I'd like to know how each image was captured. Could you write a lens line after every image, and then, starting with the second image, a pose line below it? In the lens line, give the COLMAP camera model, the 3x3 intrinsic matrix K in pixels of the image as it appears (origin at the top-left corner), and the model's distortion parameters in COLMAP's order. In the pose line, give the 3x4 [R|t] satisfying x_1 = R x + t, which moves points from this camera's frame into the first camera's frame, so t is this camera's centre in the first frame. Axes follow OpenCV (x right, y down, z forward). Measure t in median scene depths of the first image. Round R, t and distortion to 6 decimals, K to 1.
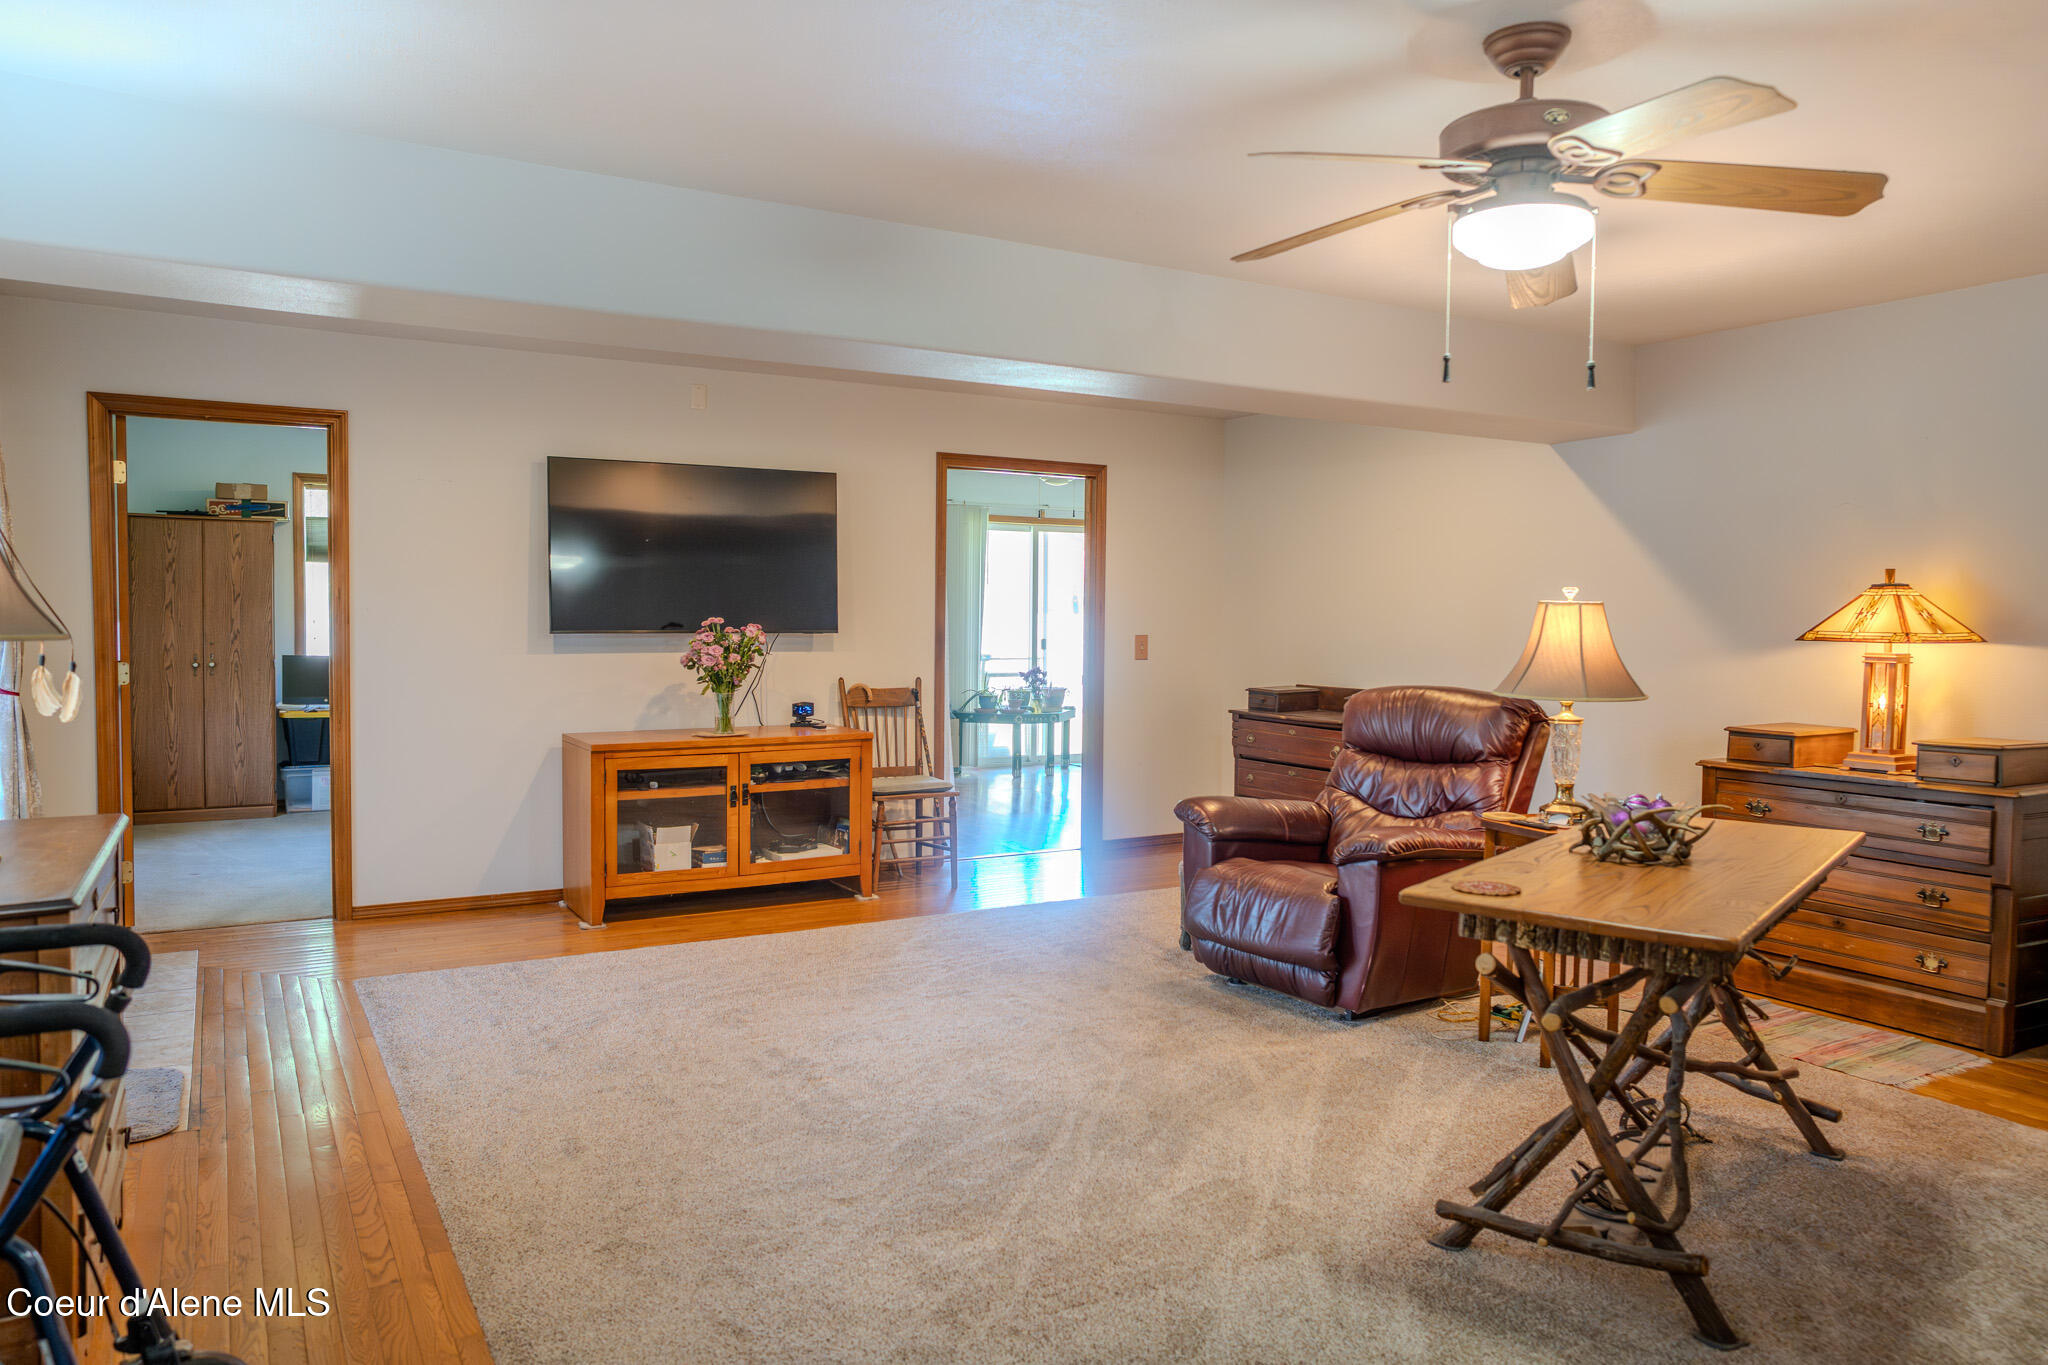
lens RADIAL K [[1351.6, 0, 1018.0], [0, 1351.6, 680.8], [0, 0, 1]] dist [0.000199, 0.000484]
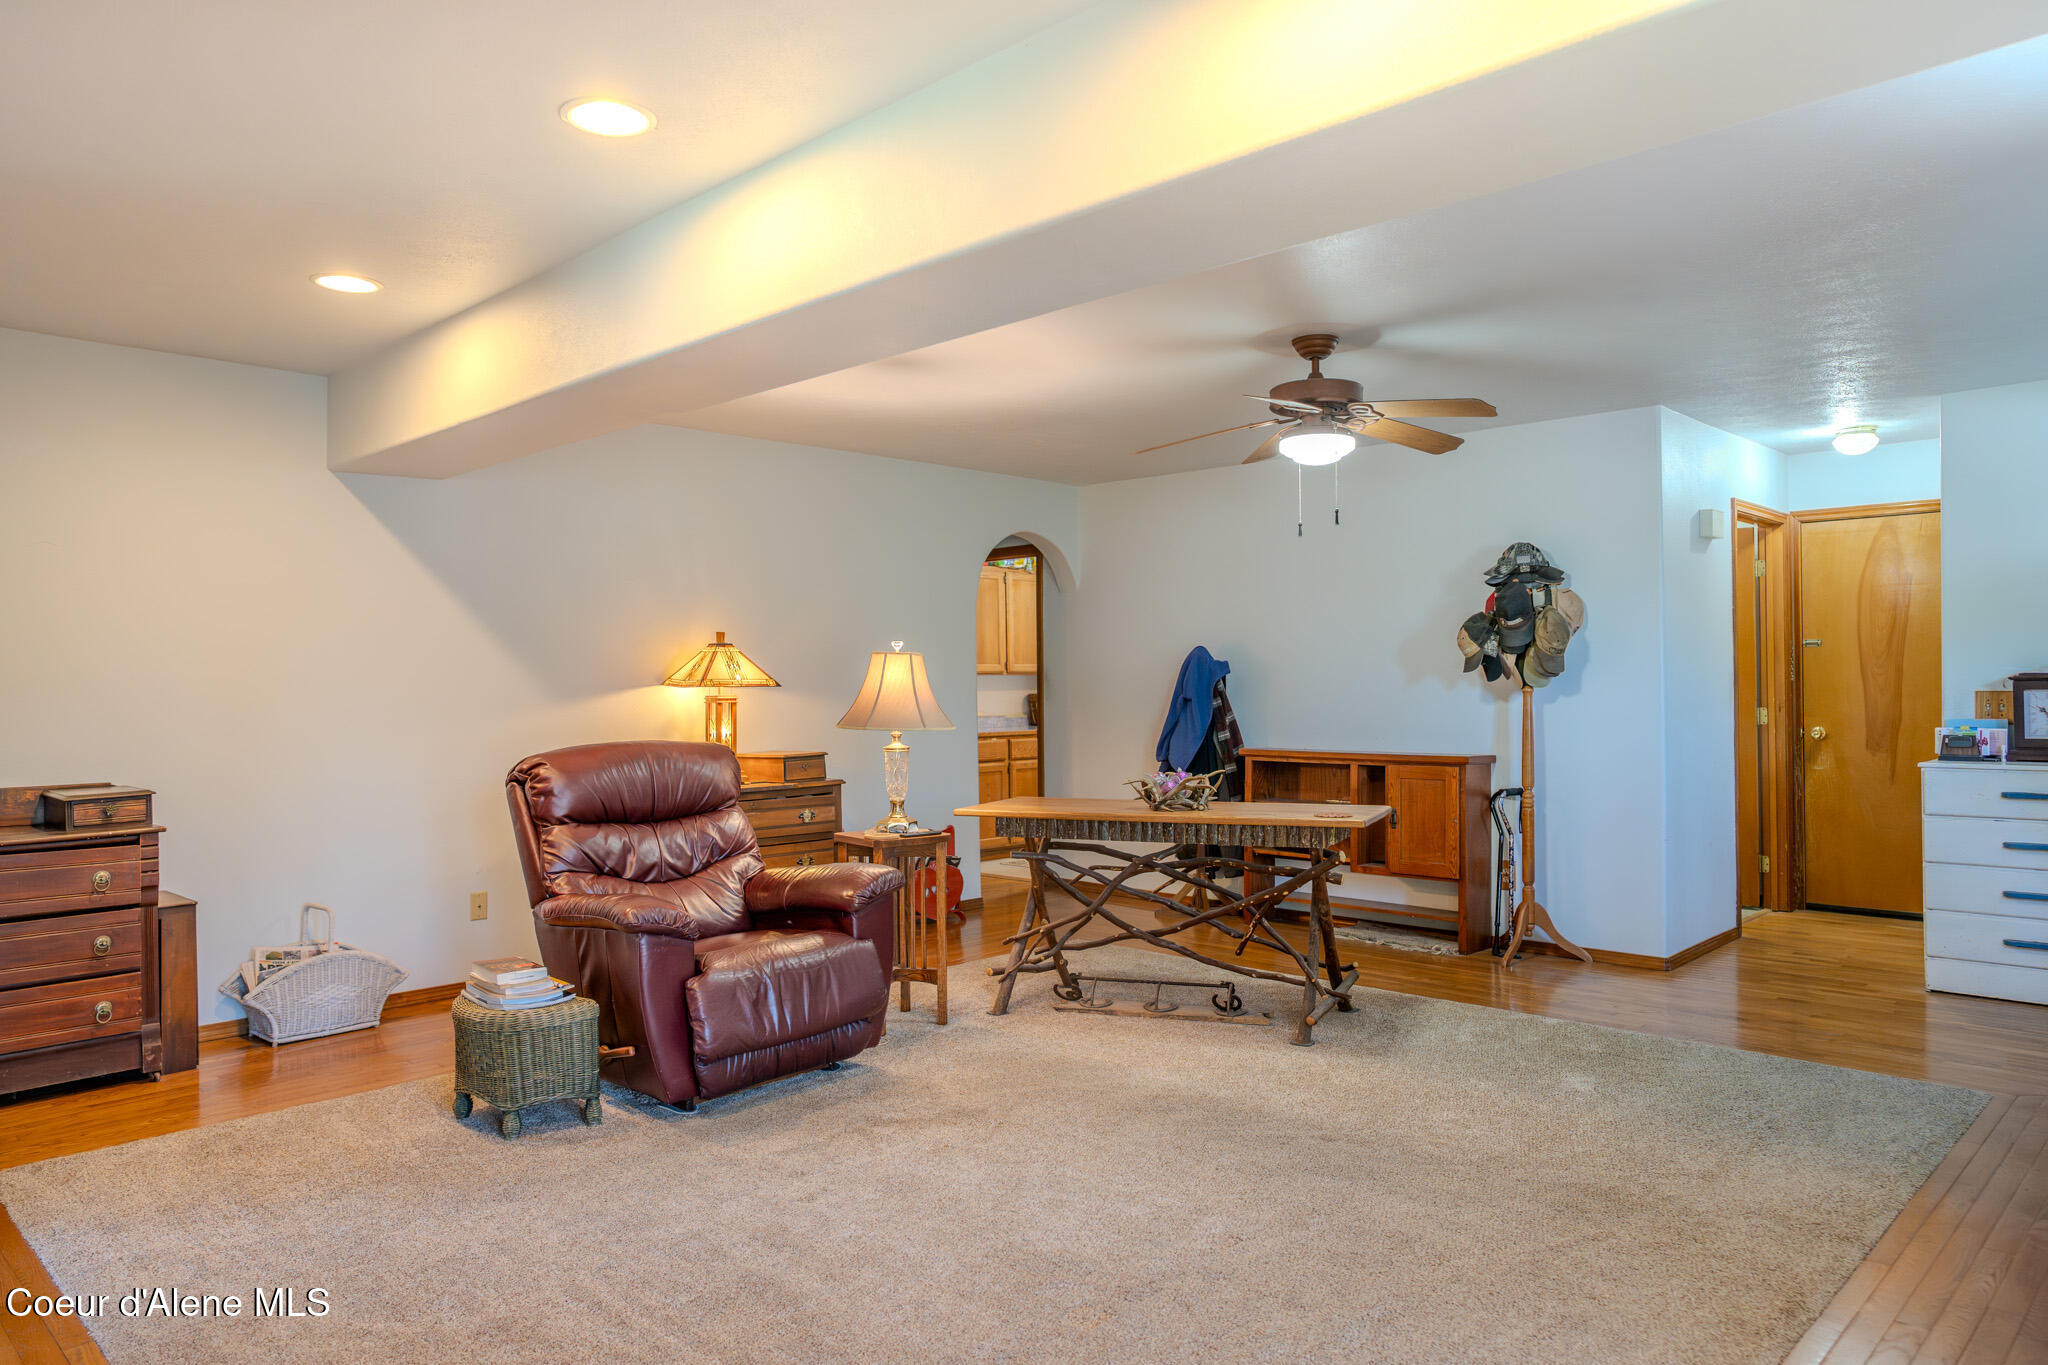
lens RADIAL K [[1351.6, 0, 1019.0], [0, 1351.6, 682.5], [0, 0, 1]] dist [0.000199, 0.000484]
pose [[-0.265746, -0.002484, 0.964040, -0.718156], [0.051304, 0.998543, 0.016716, -0.040533], [-0.962677, 0.053901, -0.265232, 1.072423]]
